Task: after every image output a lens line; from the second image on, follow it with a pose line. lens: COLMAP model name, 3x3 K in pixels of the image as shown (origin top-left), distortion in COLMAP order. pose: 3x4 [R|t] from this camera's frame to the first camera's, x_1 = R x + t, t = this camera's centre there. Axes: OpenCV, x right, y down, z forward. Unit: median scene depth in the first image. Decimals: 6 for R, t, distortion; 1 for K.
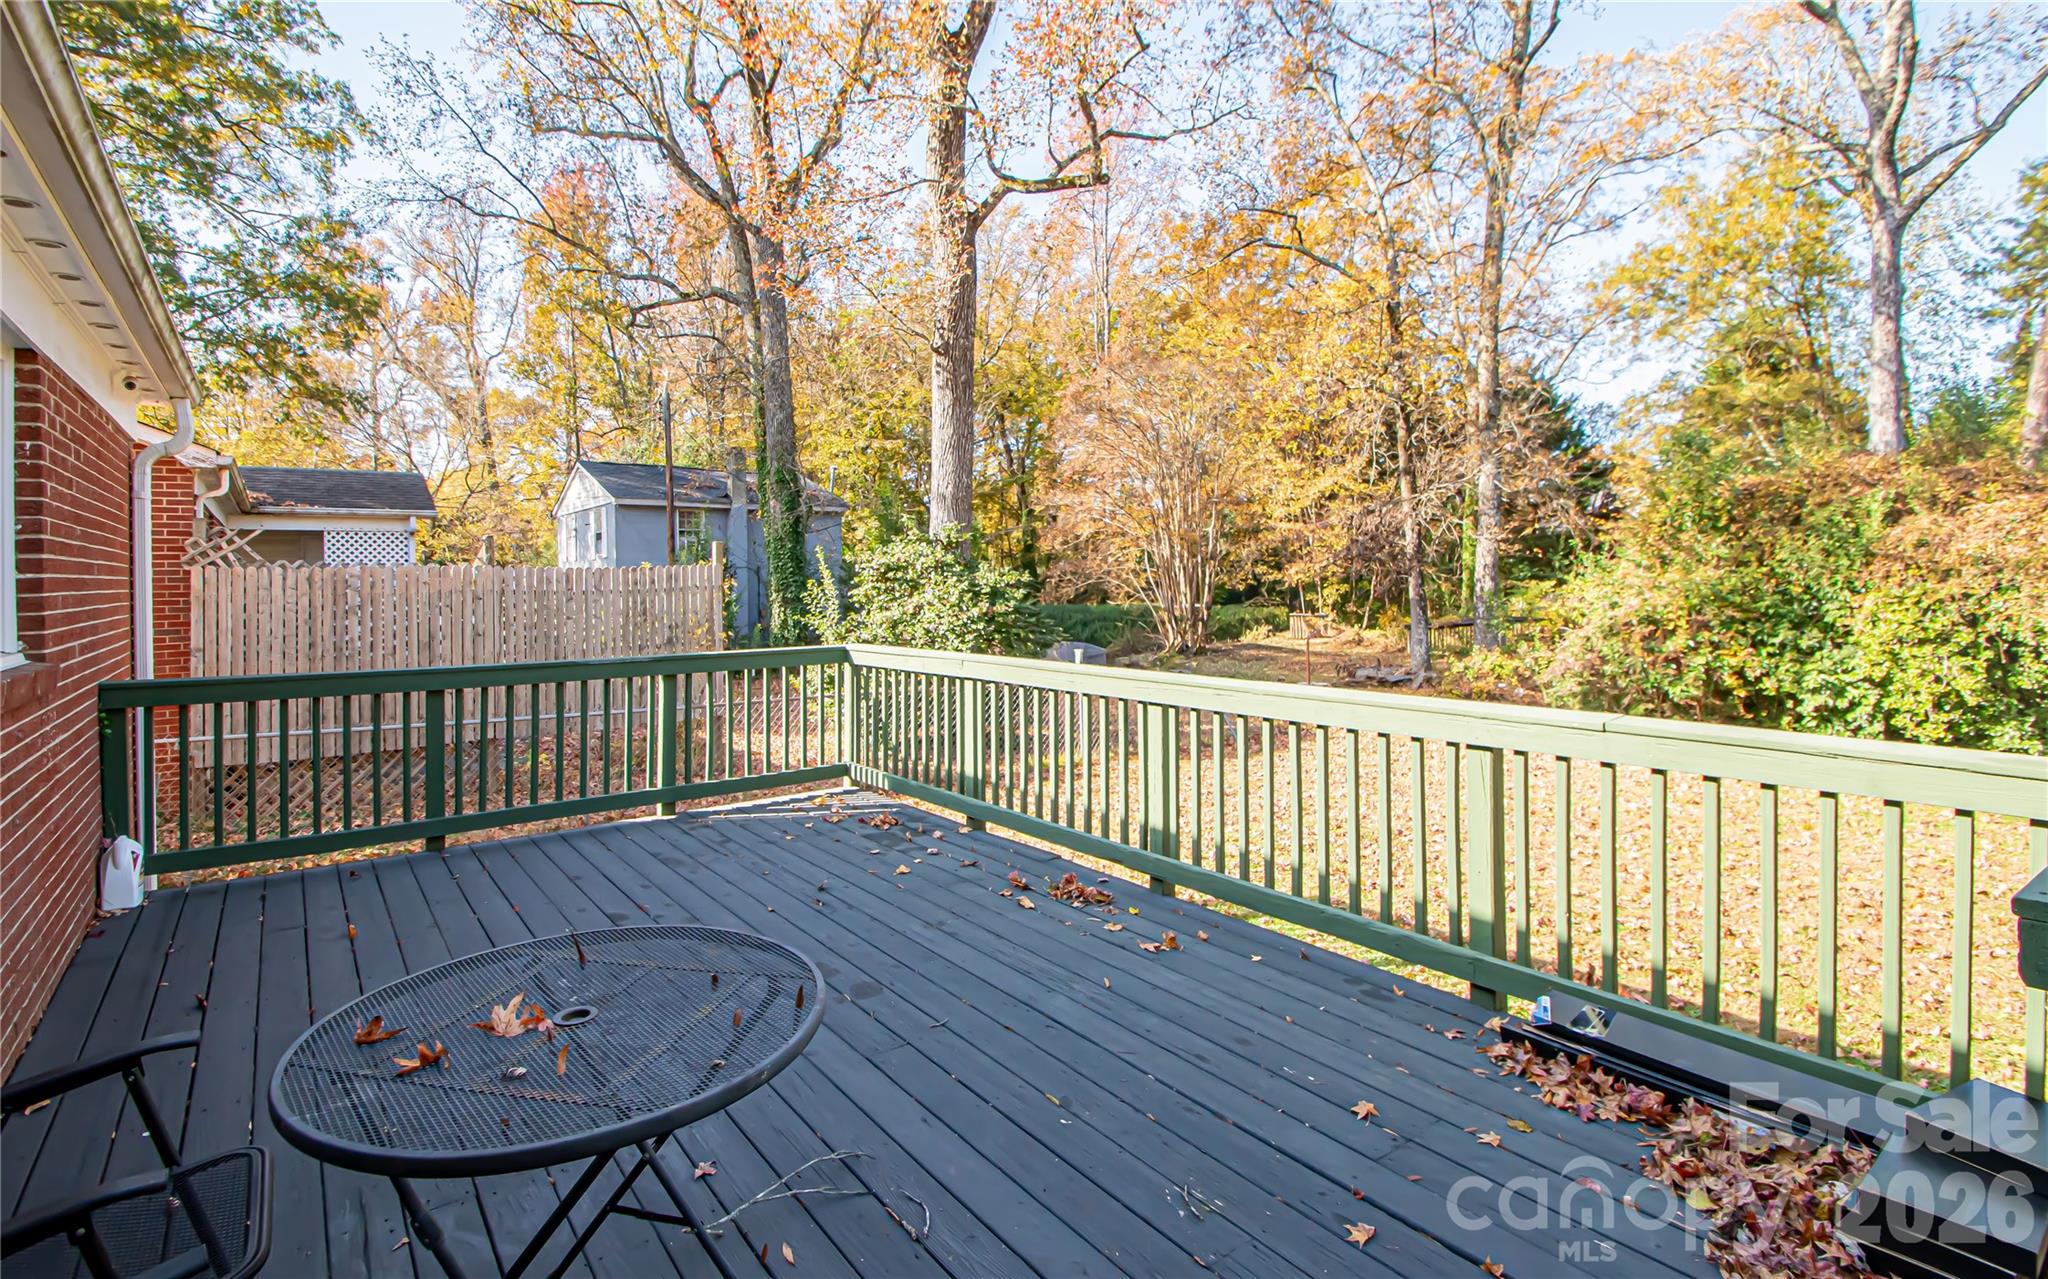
lens RADIAL K [[947.6, 0, 1024.0], [0, 947.6, 639.5], [0, 0, 1]] dist [-0.000948, -0.000118]
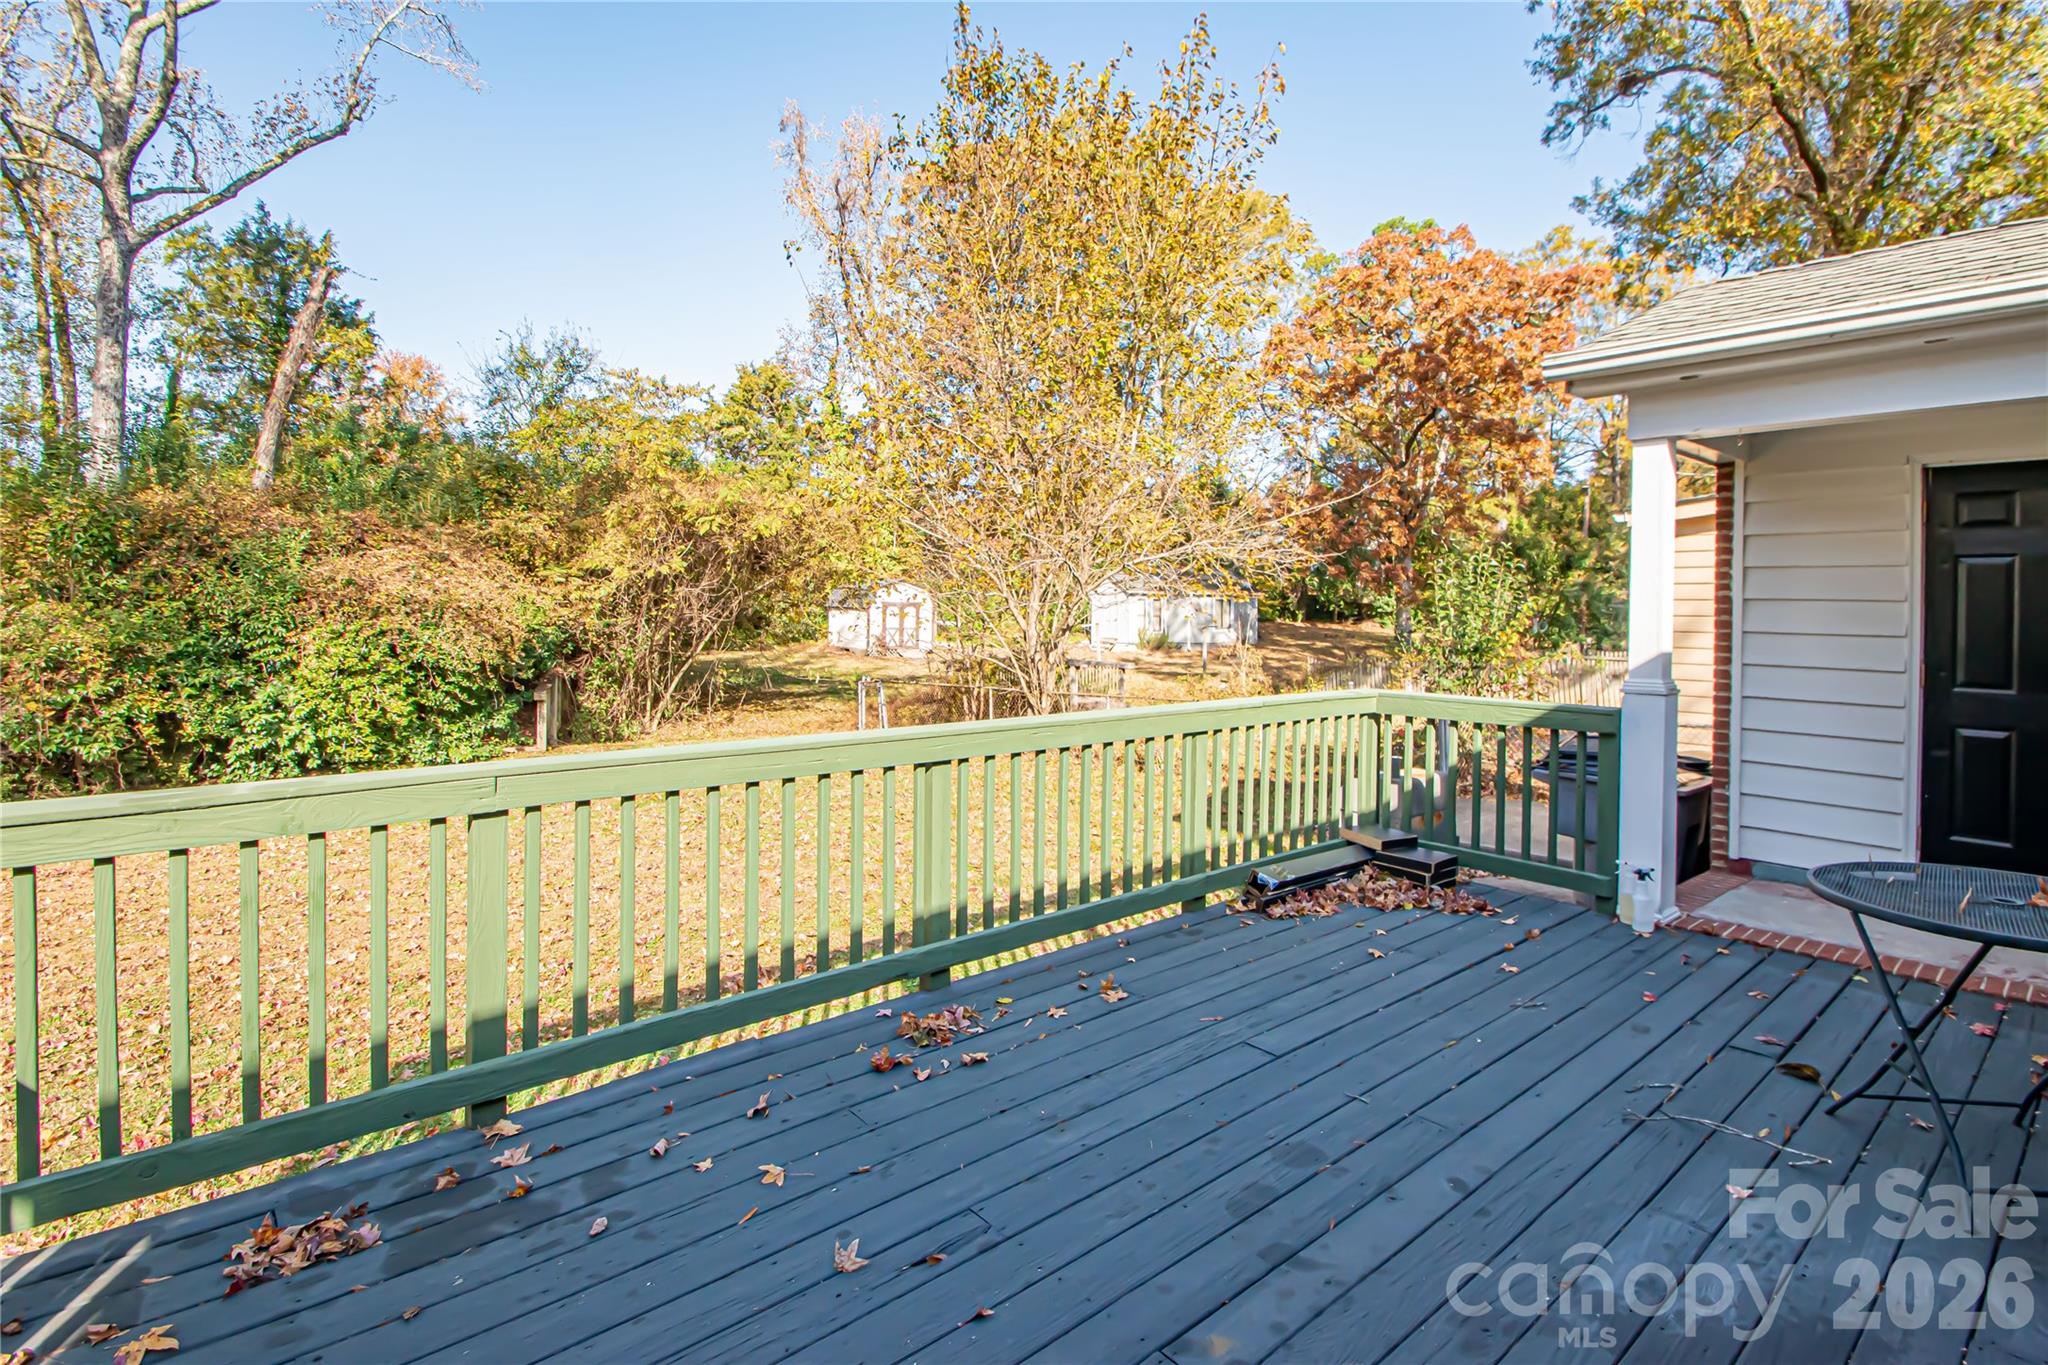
lens RADIAL K [[977.5, 0, 1031.7], [0, 977.5, 616.8], [0, 0, 1]] dist [0.000055, -0.000552]
pose [[-0.046285, 0.006164, 0.998909, -0.730076], [0.056758, 0.998382, -0.003531, -0.048477], [-0.997314, 0.056533, -0.046560, 0.960826]]
